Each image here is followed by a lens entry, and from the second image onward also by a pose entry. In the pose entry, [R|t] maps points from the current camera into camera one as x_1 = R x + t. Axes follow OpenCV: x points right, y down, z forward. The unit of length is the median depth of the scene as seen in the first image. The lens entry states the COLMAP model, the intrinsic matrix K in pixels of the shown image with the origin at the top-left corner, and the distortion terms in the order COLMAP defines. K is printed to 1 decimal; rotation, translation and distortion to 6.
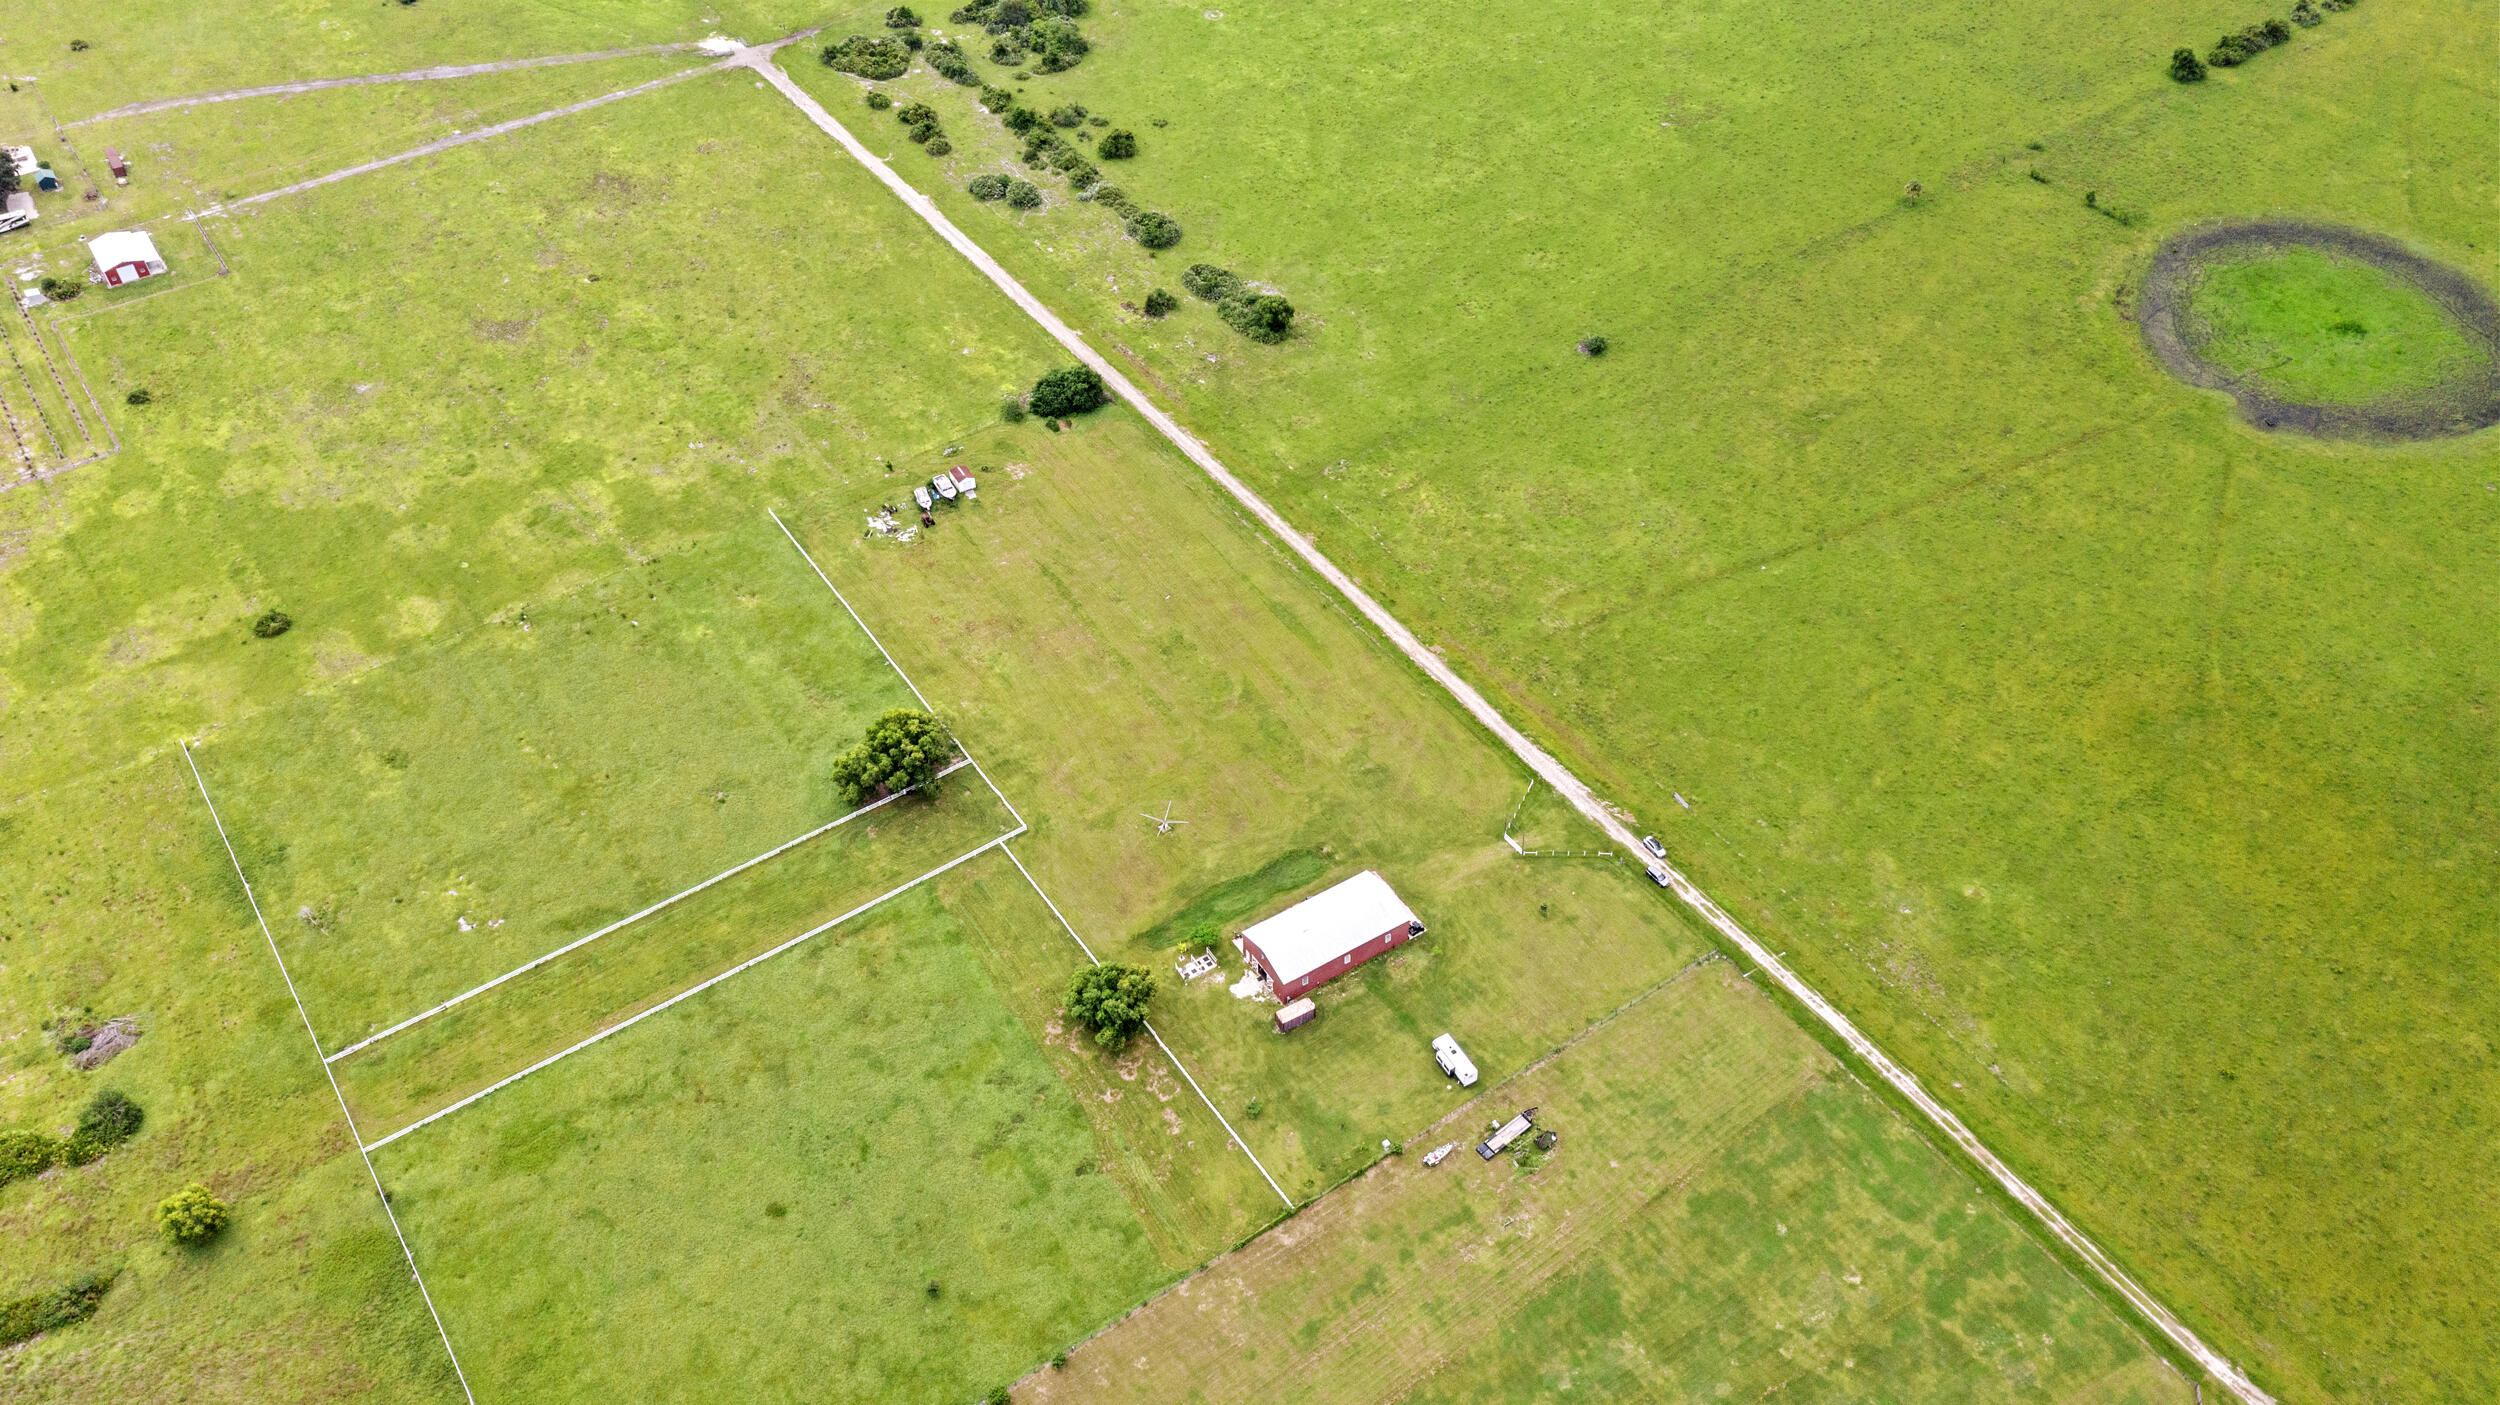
lens RADIAL K [[1961.7, 0, 1242.8], [0, 1961.7, 703.2], [0, 0, 1]] dist [0.003709, -0.000302]
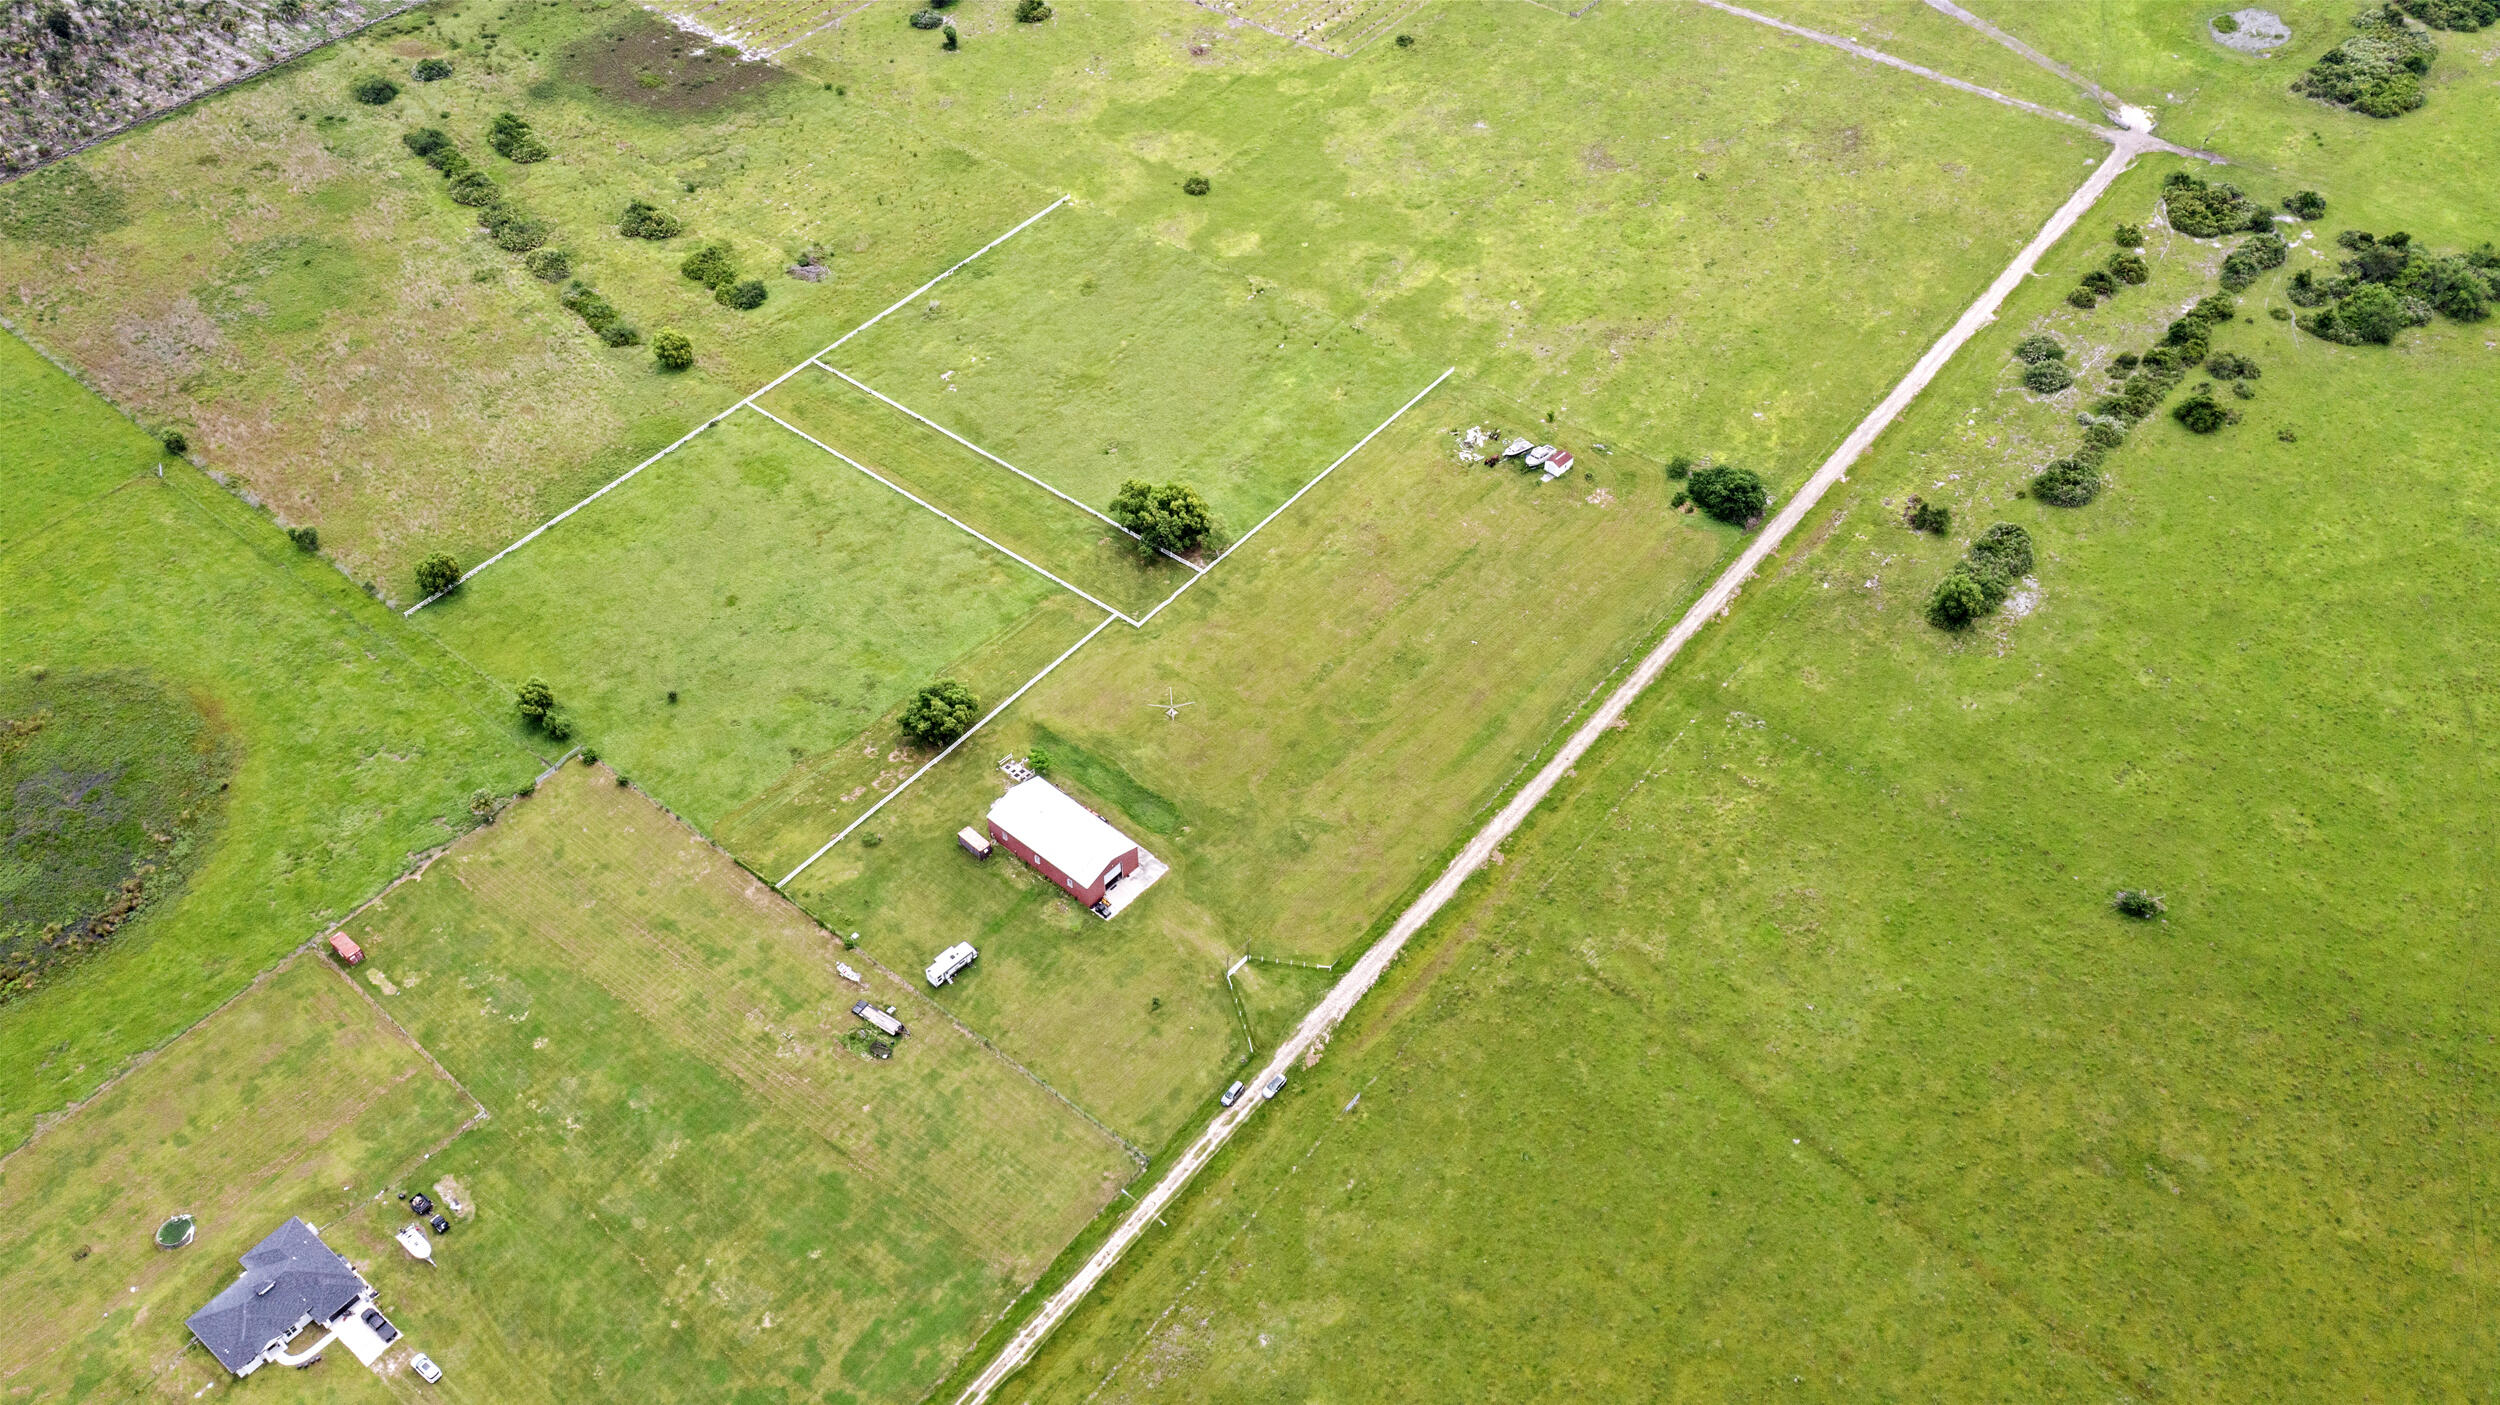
lens RADIAL K [[1961.7, 0, 1242.8], [0, 1961.7, 703.2], [0, 0, 1]] dist [0.003709, -0.000302]
pose [[0.287572, 0.691659, -0.662503, 0.592403], [-0.668088, 0.640505, 0.378697, -0.324650], [0.686266, 0.333708, 0.646280, 0.292818]]
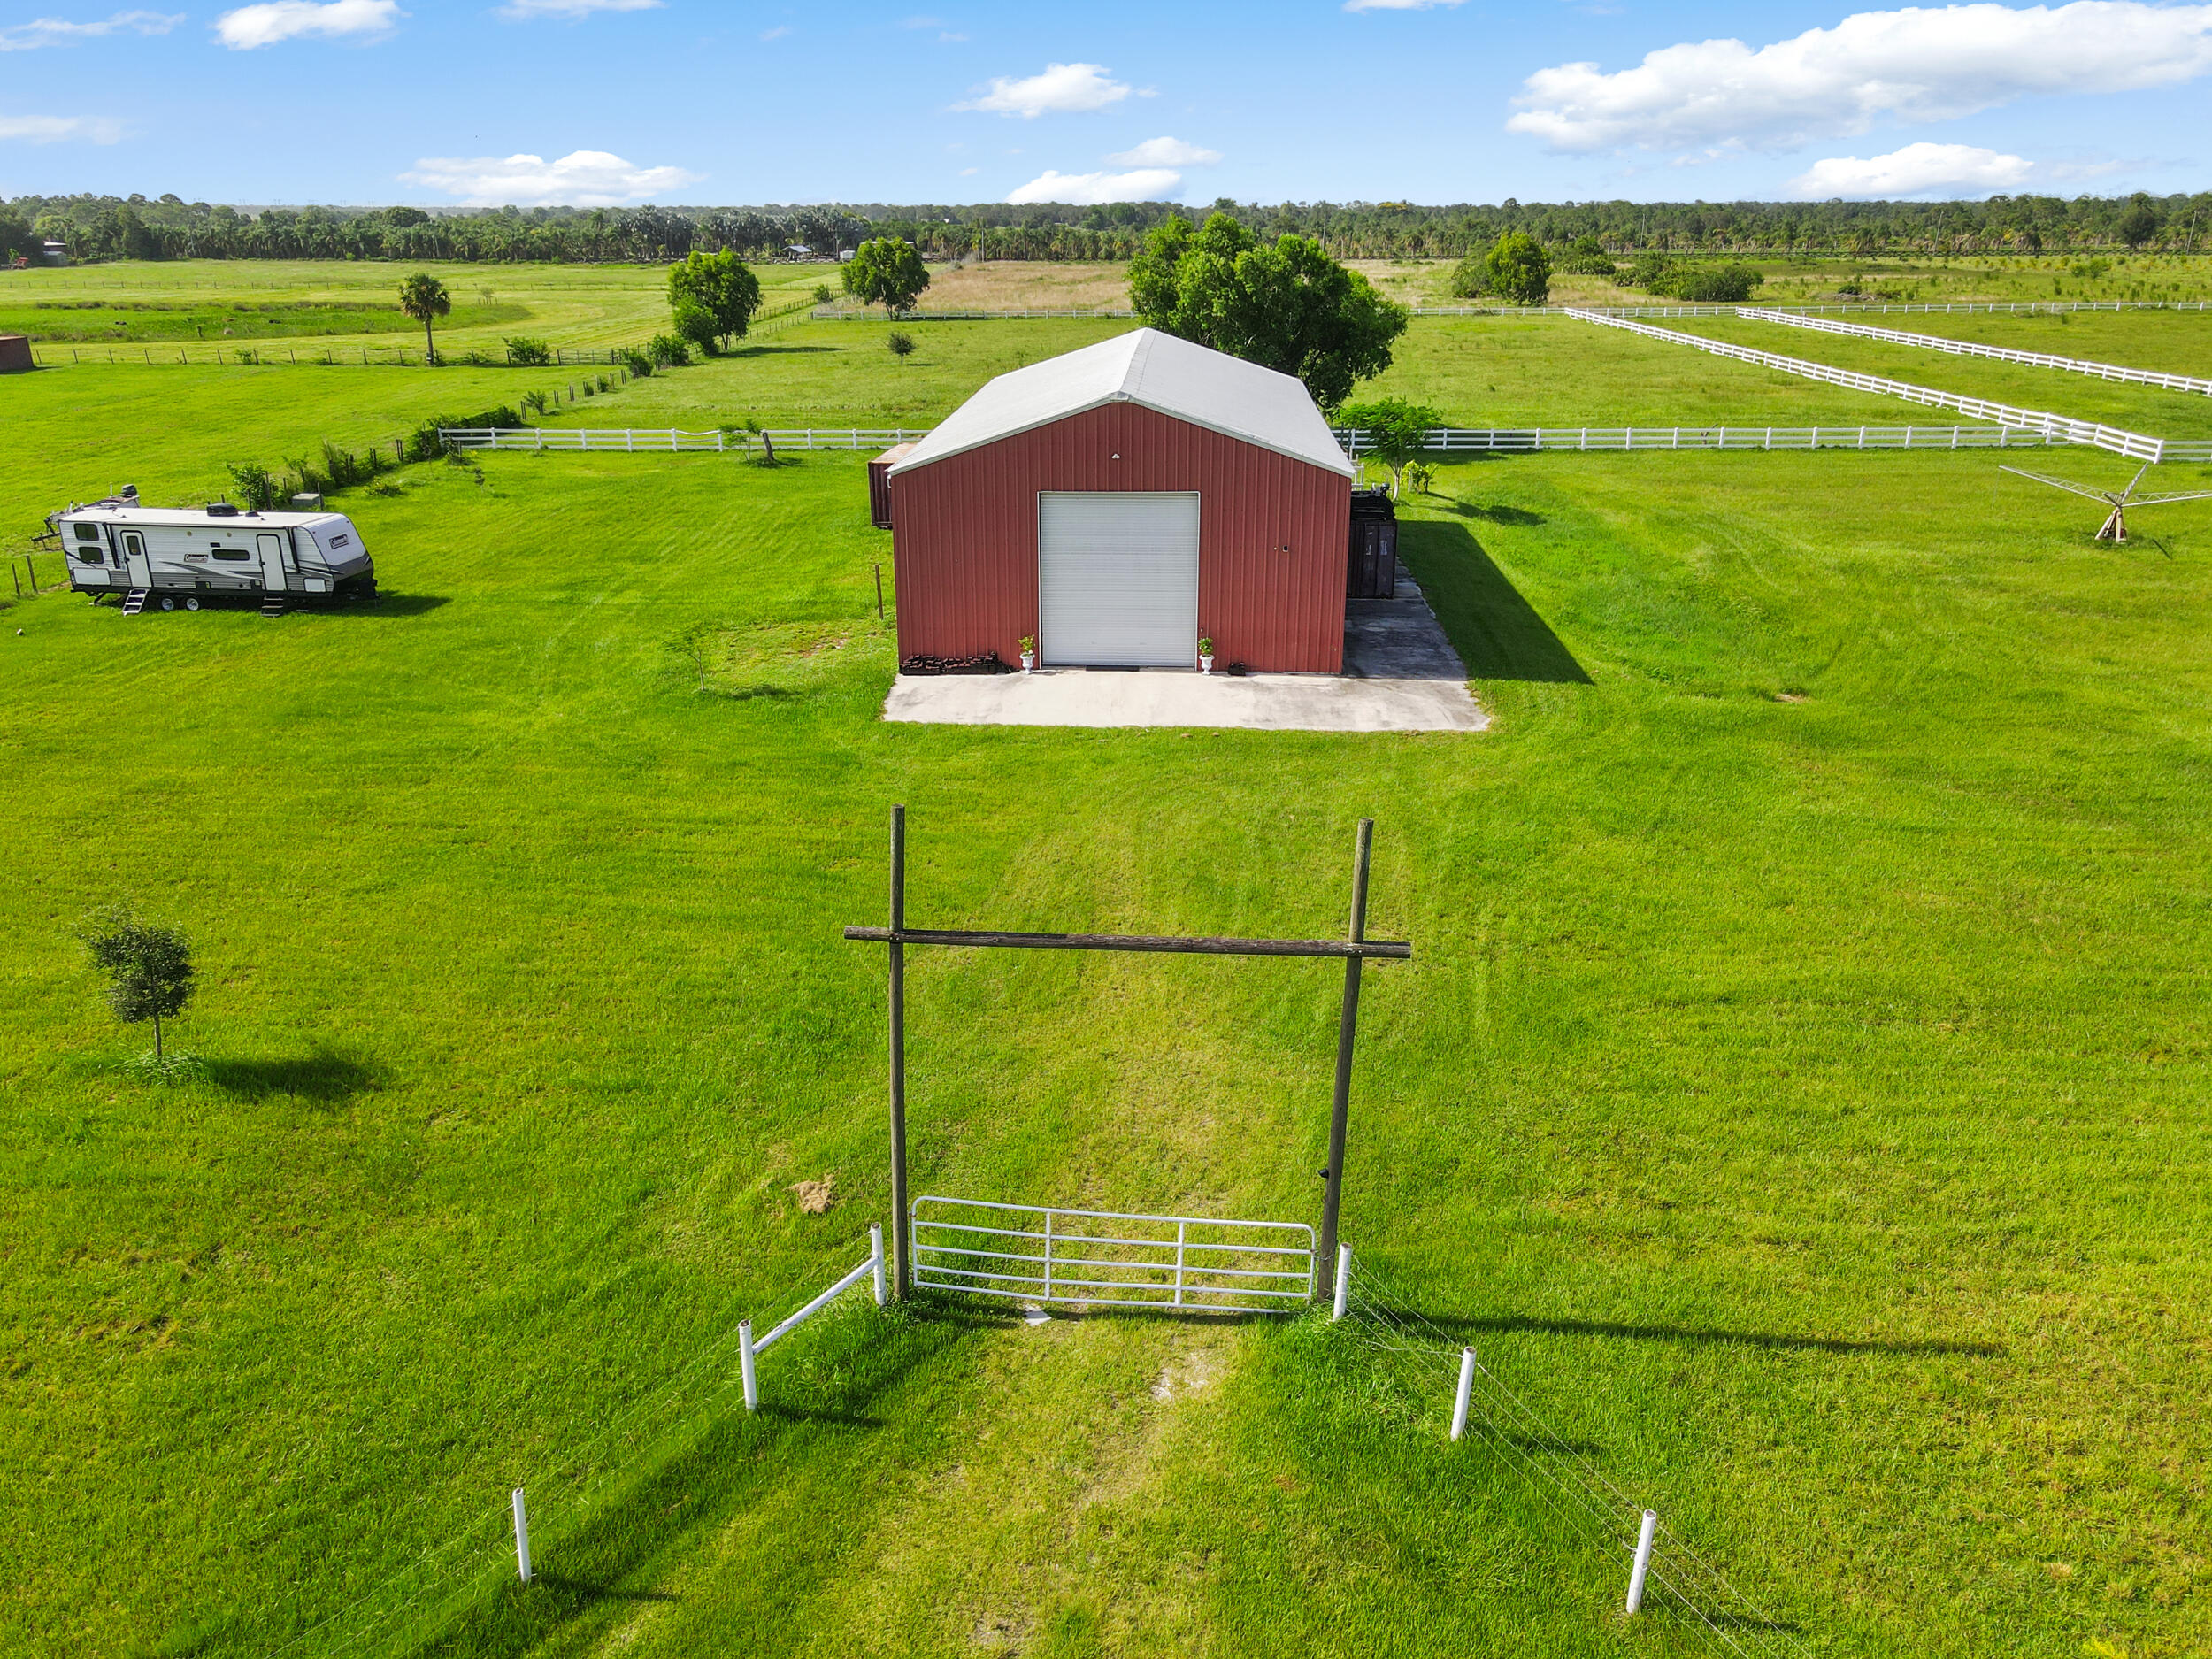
lens RADIAL K [[1625.8, 0, 1106.0], [0, 1625.8, 829.5], [0, 0, 1]] dist [-0.003771, 0.000262]
pose [[-0.571649, 0.308409, -0.760330, 0.152718], [-0.567784, 0.520269, 0.637919, 0.024153], [0.592316, 0.796369, -0.122302, 0.859594]]
